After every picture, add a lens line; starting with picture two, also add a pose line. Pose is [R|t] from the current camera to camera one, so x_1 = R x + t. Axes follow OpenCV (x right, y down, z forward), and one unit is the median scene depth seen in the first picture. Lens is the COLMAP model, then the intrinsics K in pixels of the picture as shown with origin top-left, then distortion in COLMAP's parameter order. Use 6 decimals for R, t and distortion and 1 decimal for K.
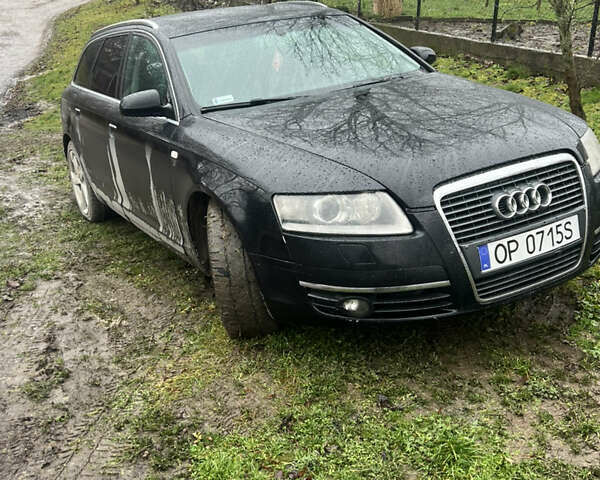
lens RADIAL K [[891.3, 0, 299.7], [0, 891.3, 238.7], [0, 0, 1]] dist [0.049037, 0.000000]
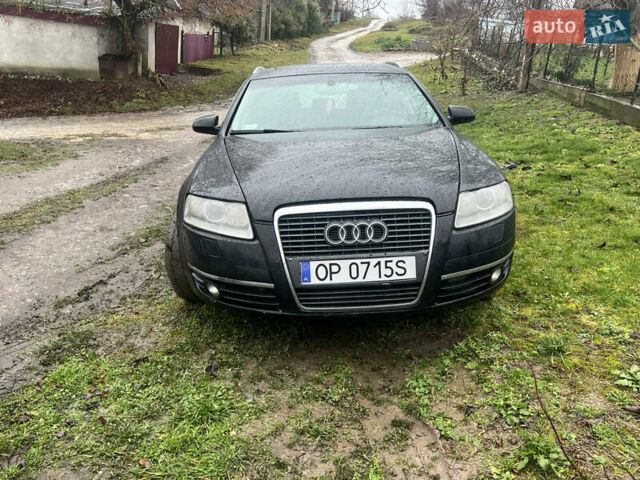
lens RADIAL K [[715.0, 0, 321.4], [0, 715.0, 239.7], [0, 0, 1]] dist [0.109037, 0.000000]
pose [[0.870547, 0.185110, -0.455940, 0.638179], [-0.198321, 0.979949, 0.019192, -0.042997], [0.450351, 0.073715, 0.889803, 0.152991]]
